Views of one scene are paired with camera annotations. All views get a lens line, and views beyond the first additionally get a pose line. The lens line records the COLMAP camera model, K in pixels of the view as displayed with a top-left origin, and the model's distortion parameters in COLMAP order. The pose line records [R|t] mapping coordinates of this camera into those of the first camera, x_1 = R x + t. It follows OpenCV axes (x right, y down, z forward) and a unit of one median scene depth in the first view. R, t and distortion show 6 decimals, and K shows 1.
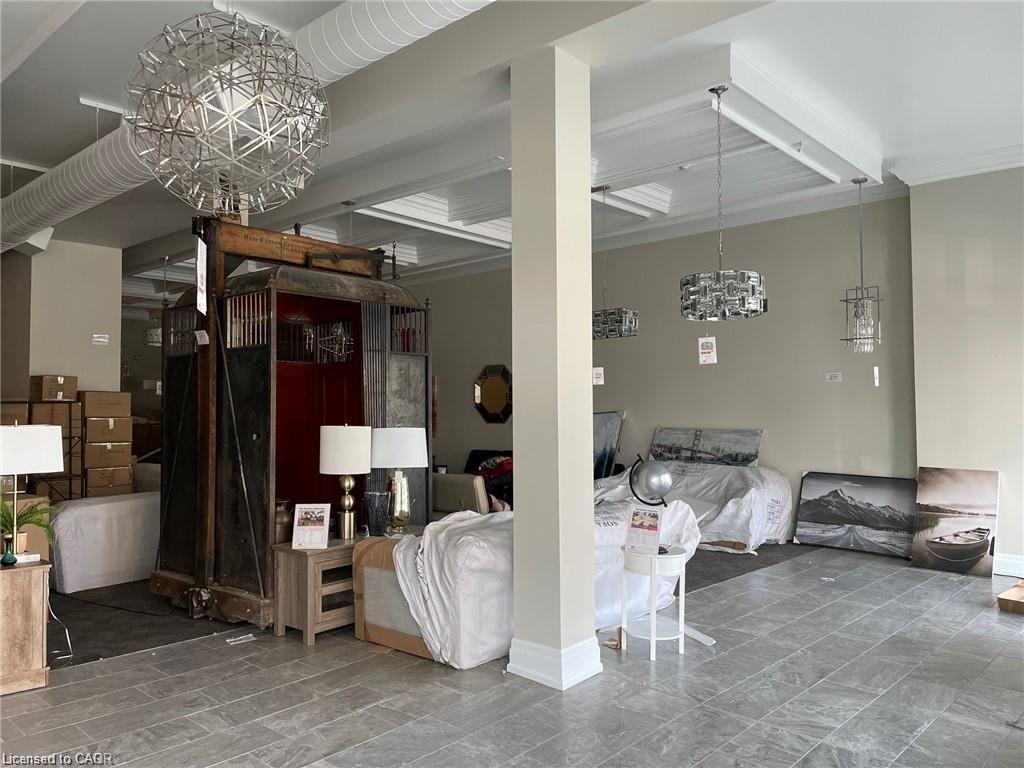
lens RADIAL K [[781.5, 0, 517.3], [0, 781.5, 385.2], [0, 0, 1]] dist [0.064901, -0.093422]
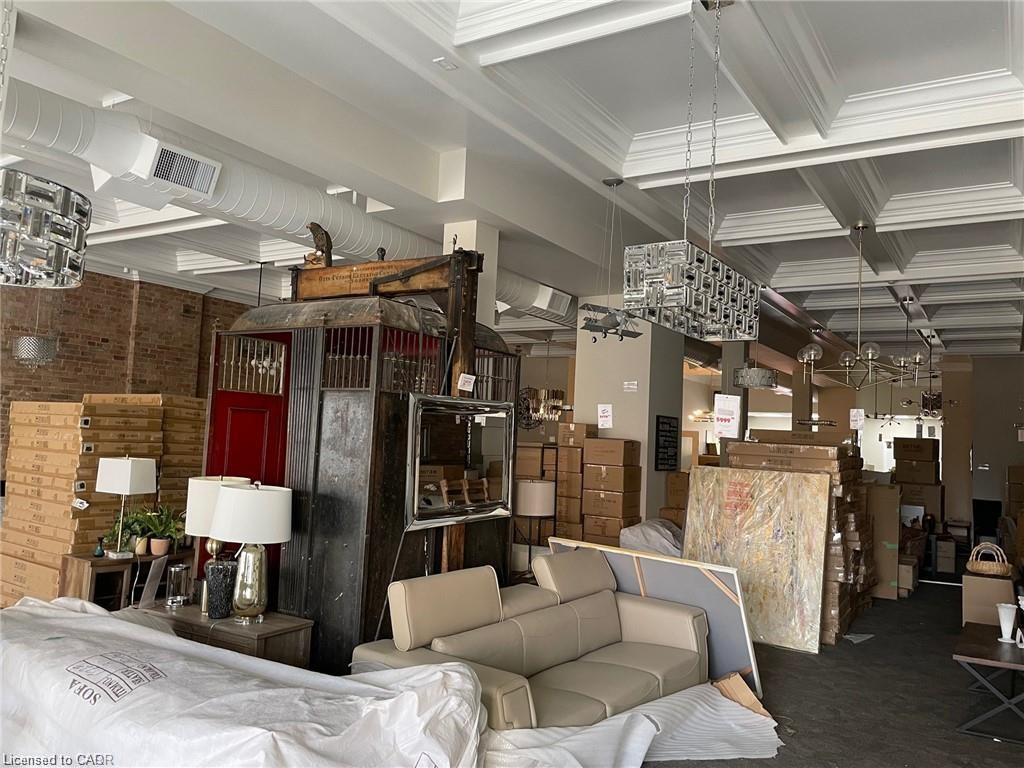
lens RADIAL K [[781.5, 0, 511.2], [0, 781.5, 358.9], [0, 0, 1]] dist [0.064901, -0.093422]
pose [[0.167467, -0.086549, -0.982071, 0.704952], [-0.008729, 0.995970, -0.089263, -0.005087], [0.985839, 0.023521, 0.166037, 1.178184]]
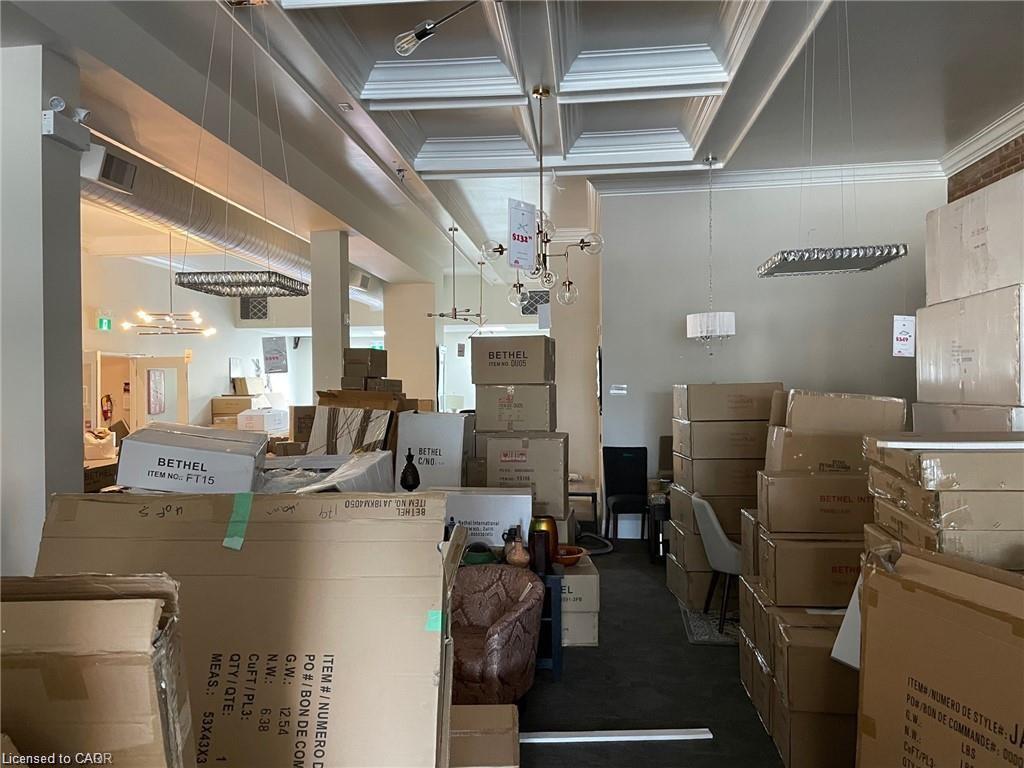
lens RADIAL K [[781.5, 0, 509.5], [0, 781.5, 387.8], [0, 0, 1]] dist [0.064901, -0.093422]
pose [[0.591876, 0.002371, -0.806025, -0.627112], [0.037285, 0.998845, 0.030317, 0.051651], [0.805166, -0.047997, 0.591104, 2.167754]]
